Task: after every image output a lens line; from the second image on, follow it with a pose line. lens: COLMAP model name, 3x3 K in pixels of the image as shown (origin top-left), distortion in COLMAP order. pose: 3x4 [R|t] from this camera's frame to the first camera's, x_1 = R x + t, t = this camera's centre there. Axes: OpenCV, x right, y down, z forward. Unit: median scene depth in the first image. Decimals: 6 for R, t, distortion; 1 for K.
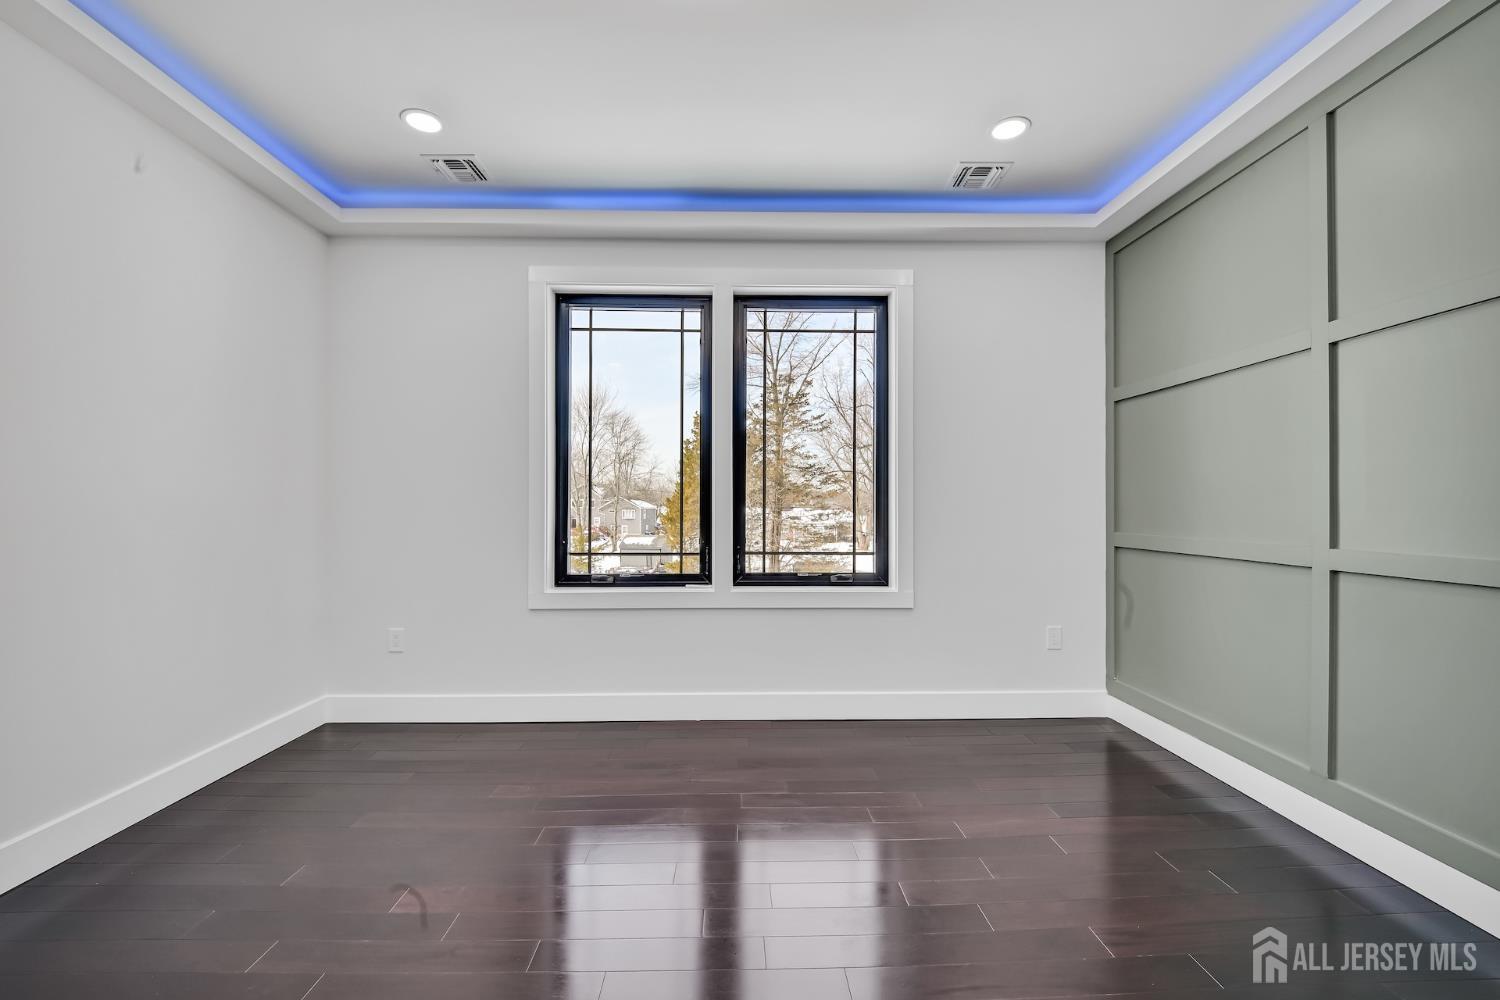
lens RADIAL K [[654.3, 0, 723.0], [0, 654.3, 512.0], [0, 0, 1]] dist [0.010464, -0.006105]
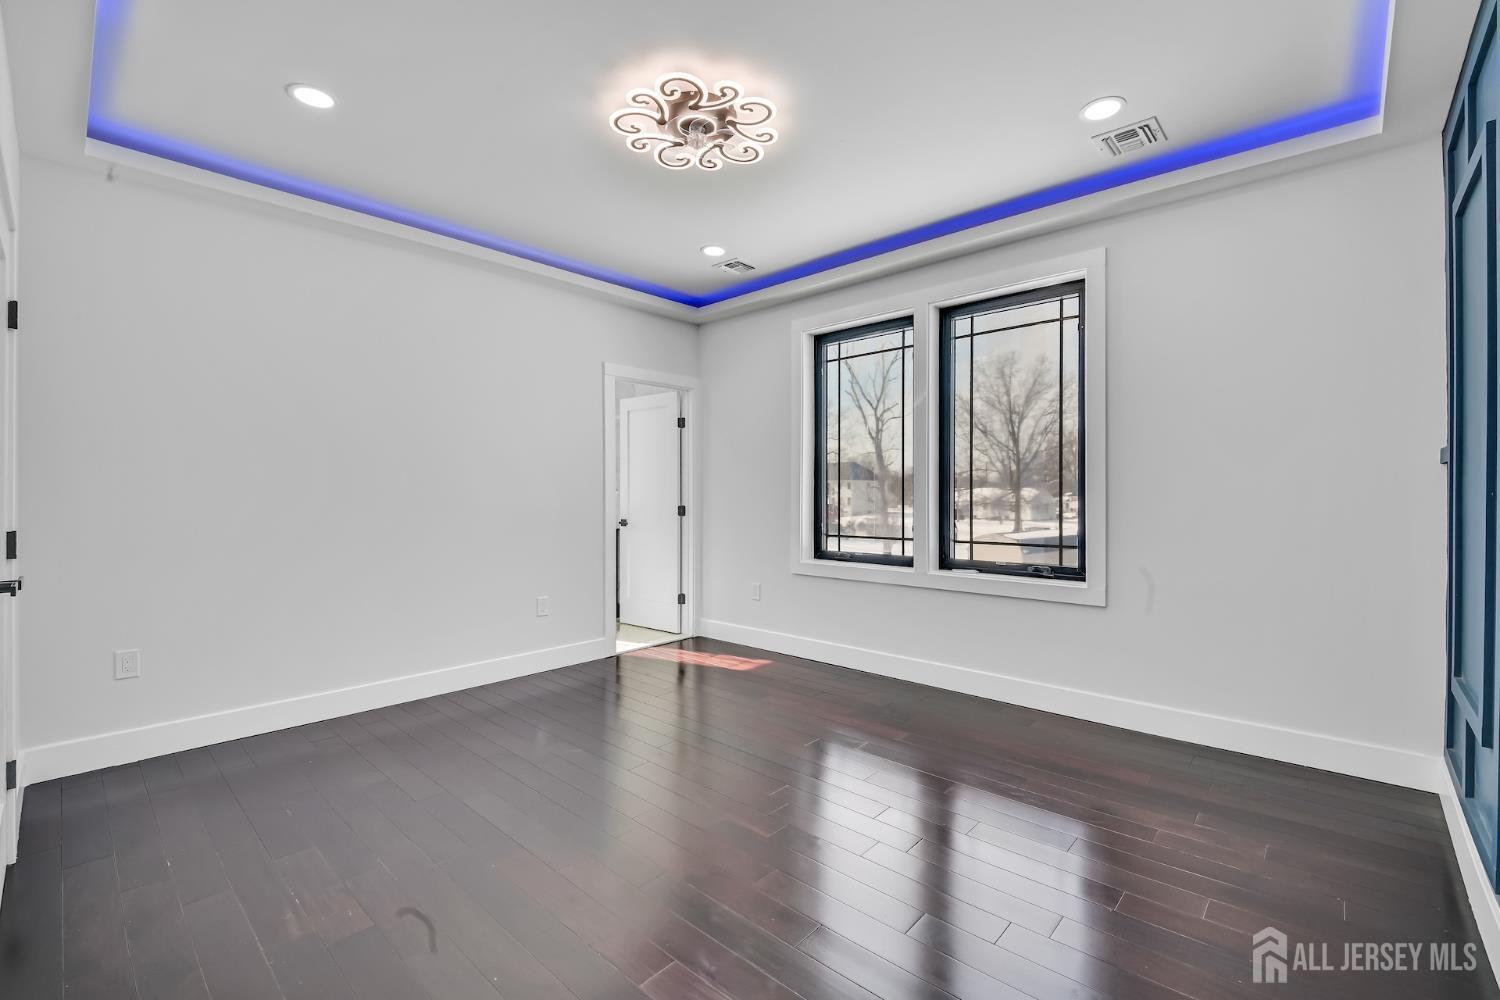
lens RADIAL K [[654.3, 0, 777.2], [0, 654.3, 499.4], [0, 0, 1]] dist [0.010464, -0.006105]
pose [[0.726711, 0.001110, -0.686942, 0.582677], [-0.006499, 0.999965, -0.005259, 0.001136], [0.686912, 0.008286, 0.726693, -0.002248]]
